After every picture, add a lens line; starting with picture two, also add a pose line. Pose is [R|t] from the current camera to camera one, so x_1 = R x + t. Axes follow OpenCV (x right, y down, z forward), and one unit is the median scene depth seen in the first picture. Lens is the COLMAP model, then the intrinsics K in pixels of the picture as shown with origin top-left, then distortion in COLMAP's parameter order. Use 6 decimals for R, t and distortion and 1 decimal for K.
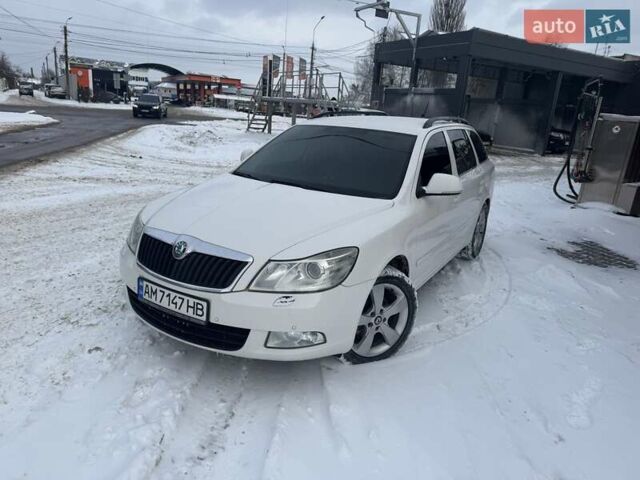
lens RADIAL K [[453.3, 0, 317.5], [0, 453.3, 240.1], [0, 0, 1]] dist [0.066864, -0.091194]
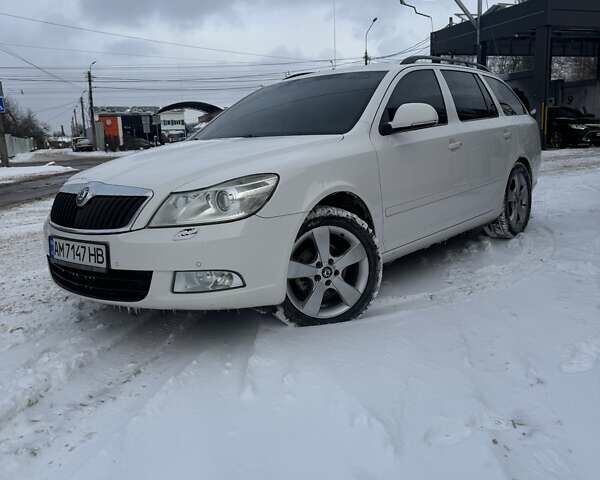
lens RADIAL K [[563.8, 0, 300.0], [0, 563.8, 240.0], [0, 0, 1]] dist [0.111743, -0.211927]
pose [[0.982255, -0.087576, -0.165848, 0.254105], [0.070037, 0.991593, -0.108804, 0.220858], [0.173983, 0.095258, 0.980131, -0.018786]]
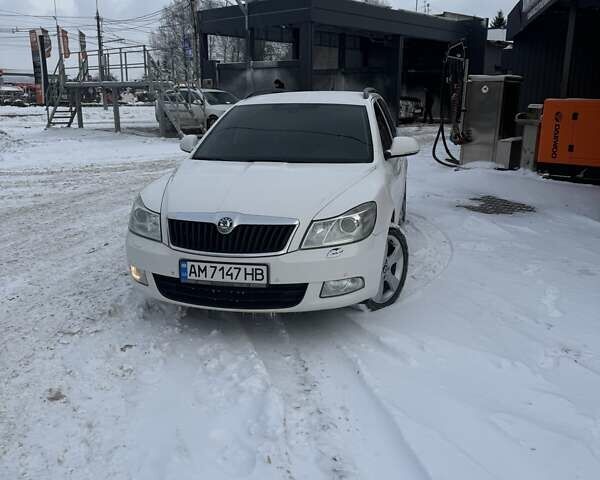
lens RADIAL K [[563.8, 0, 300.0], [0, 563.8, 240.0], [0, 0, 1]] dist [0.111743, -0.211927]
pose [[0.944980, -0.150271, 0.290570, -0.447283], [0.155869, 0.987770, 0.003923, 0.066041], [-0.287606, 0.041583, 0.956846, -0.268751]]
